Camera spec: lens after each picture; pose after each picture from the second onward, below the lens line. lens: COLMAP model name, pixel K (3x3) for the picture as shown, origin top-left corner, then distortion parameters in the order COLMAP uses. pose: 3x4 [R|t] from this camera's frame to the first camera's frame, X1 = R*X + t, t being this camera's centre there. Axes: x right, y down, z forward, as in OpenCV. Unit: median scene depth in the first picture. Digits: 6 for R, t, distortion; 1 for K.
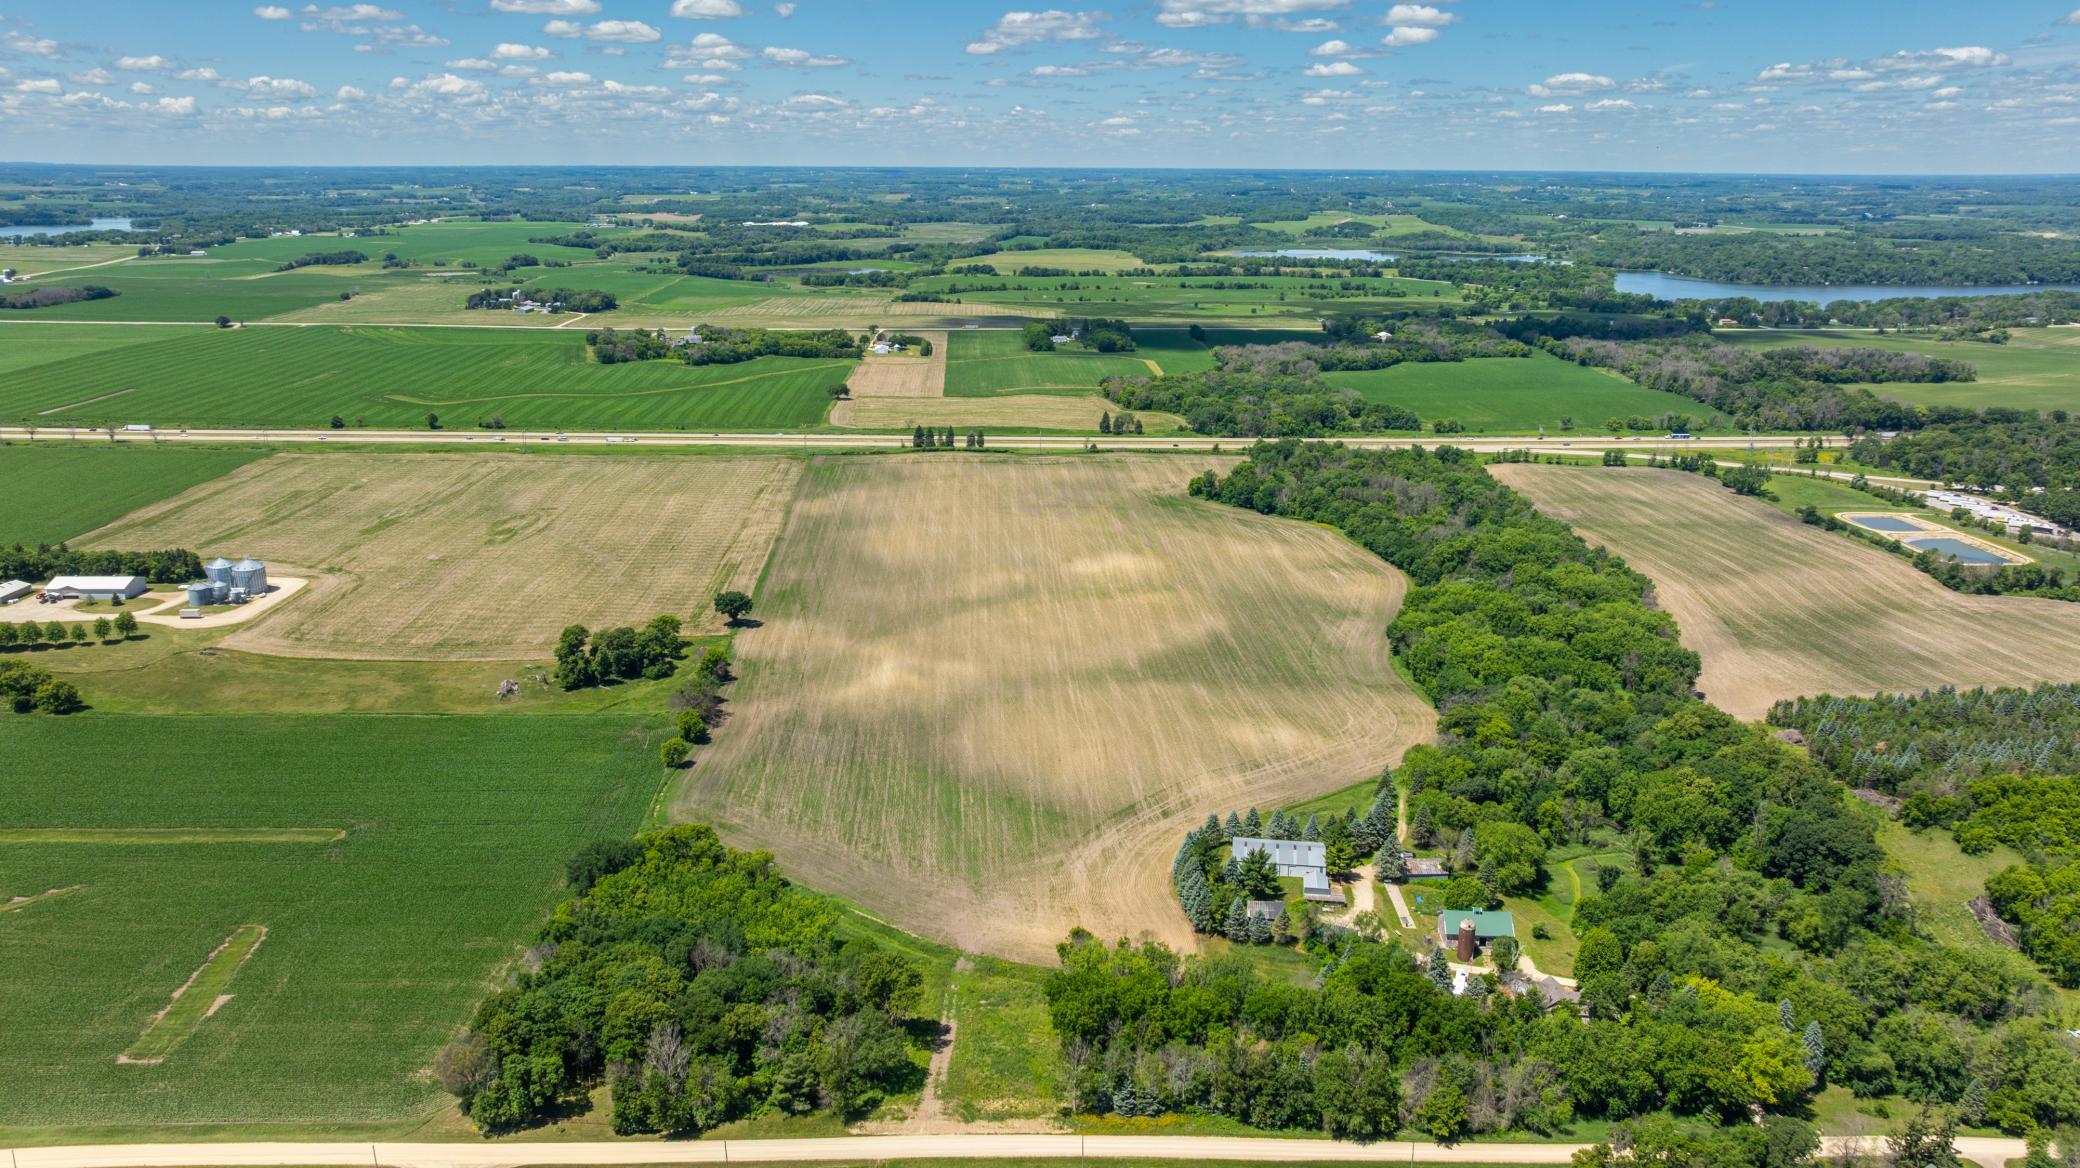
lens RADIAL K [[1446.5, 0, 1061.3], [0, 1446.5, 587.9], [0, 0, 1]] dist [-0.019501, 0.001440]
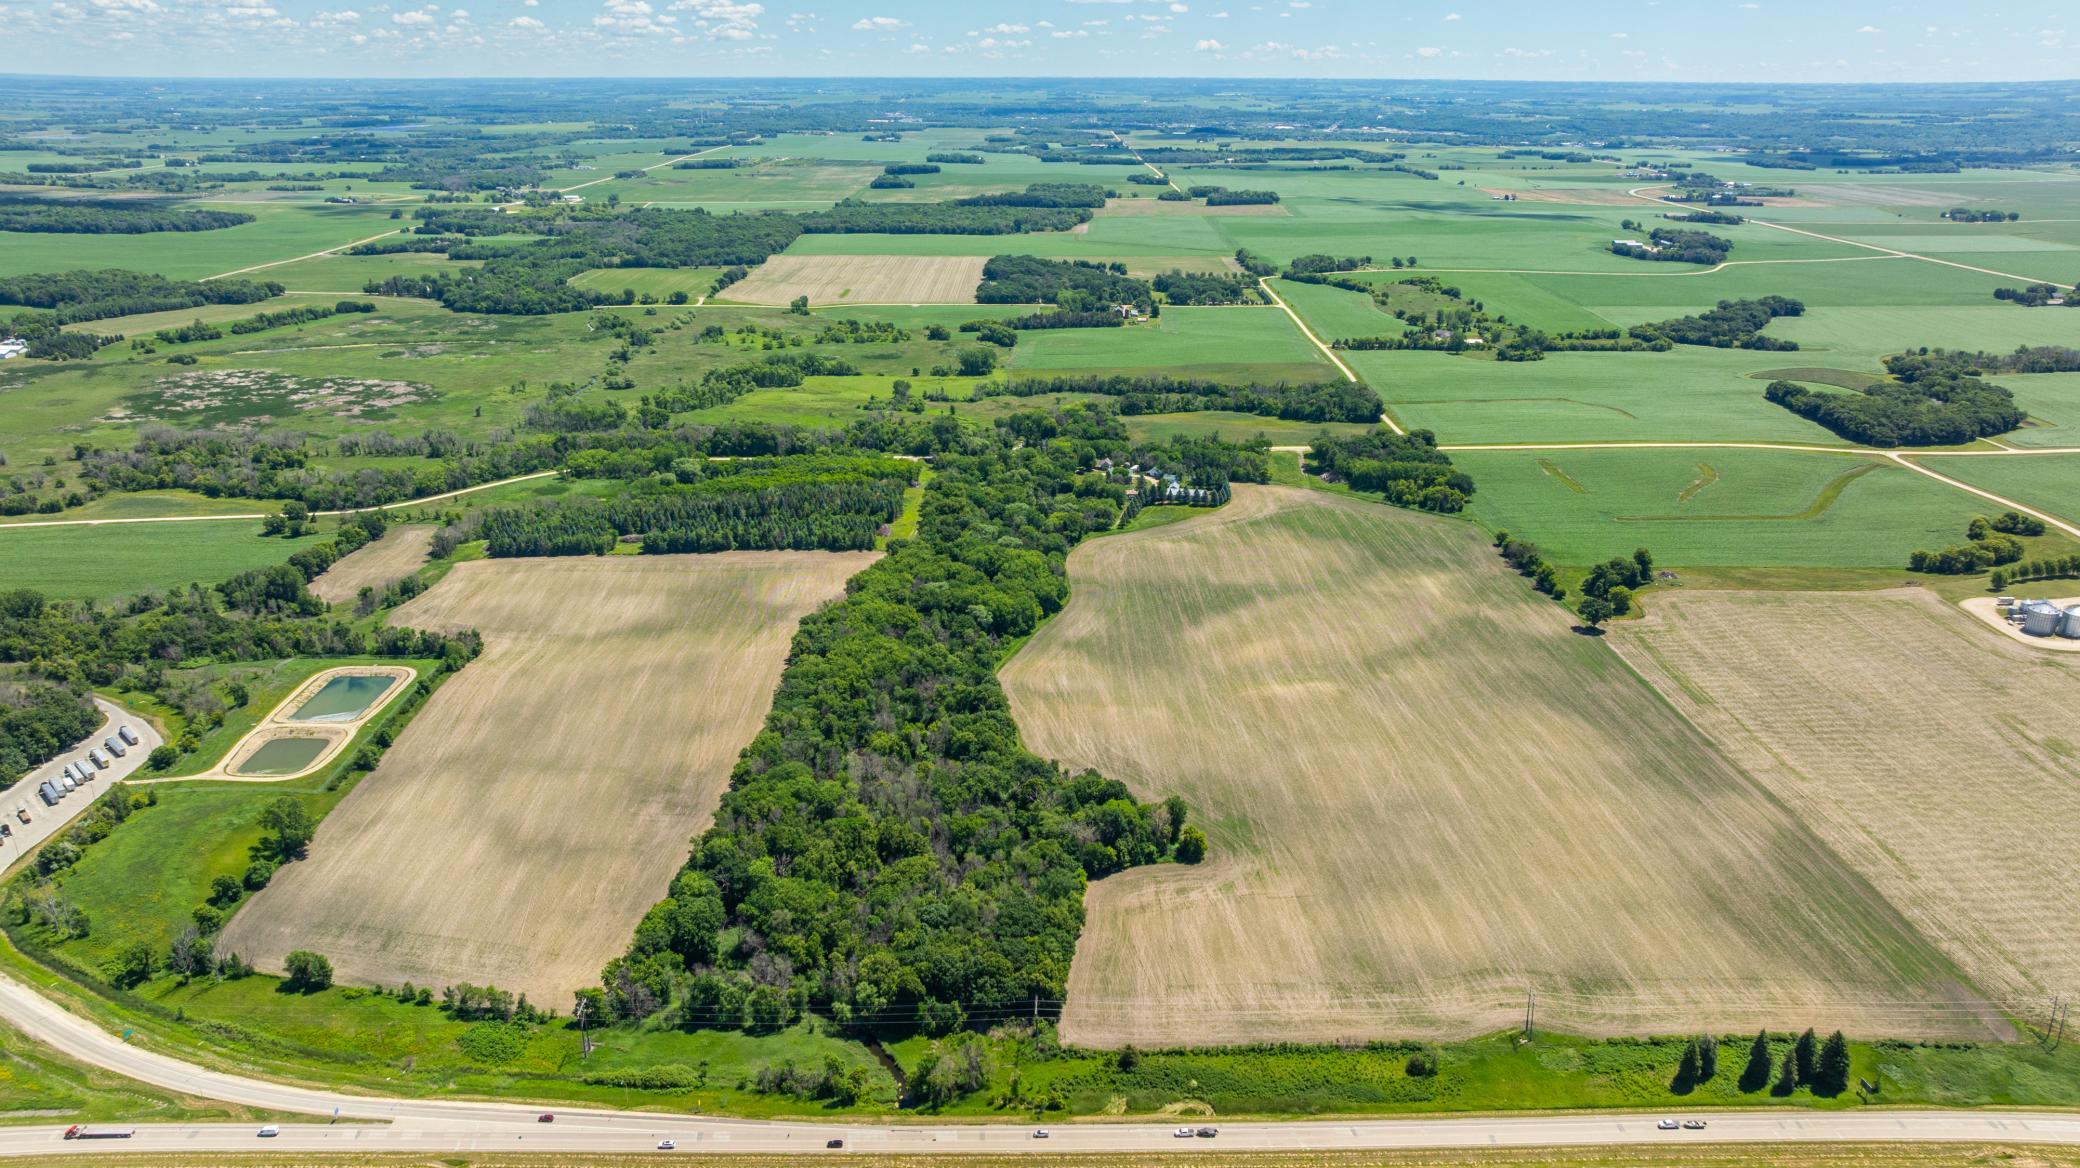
lens RADIAL K [[1459.2, 0, 1060.9], [0, 1459.2, 565.1], [0, 0, 1]] dist [-0.030905, 0.025480]
pose [[-0.999293, -0.019076, 0.032407, 0.098084], [0.003262, 0.814567, 0.580060, -0.390946], [-0.037463, 0.579756, -0.813929, 1.066760]]
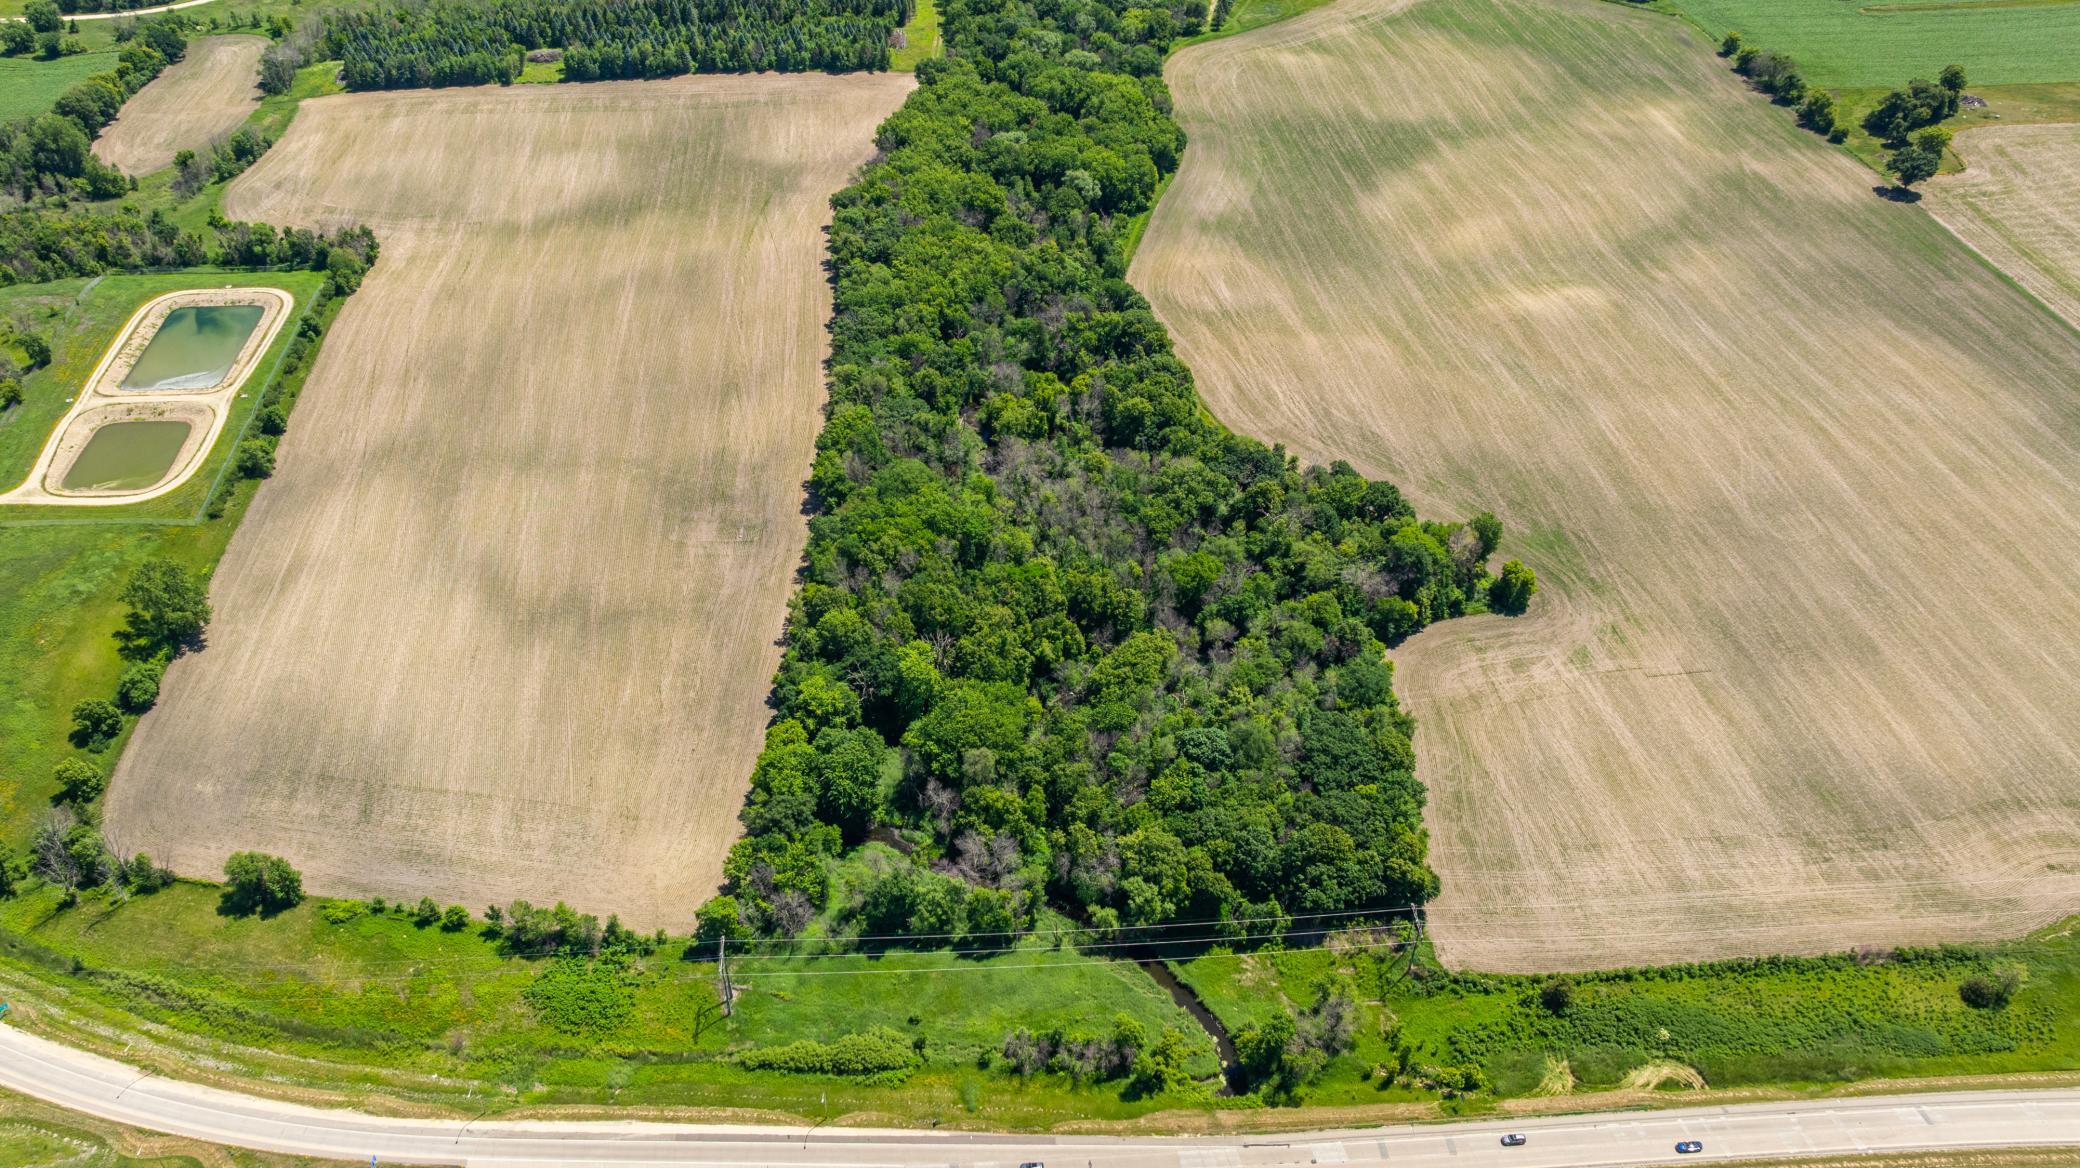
lens RADIAL K [[1519.9, 0, 1010.9], [0, 1519.9, 582.2], [0, 0, 1]] dist [-0.022403, 0.010580]
pose [[-0.999651, -0.001679, -0.026351, 0.189038], [-0.022900, 0.551972, 0.833548, -0.326385], [0.013145, 0.833861, -0.551818, 0.922493]]
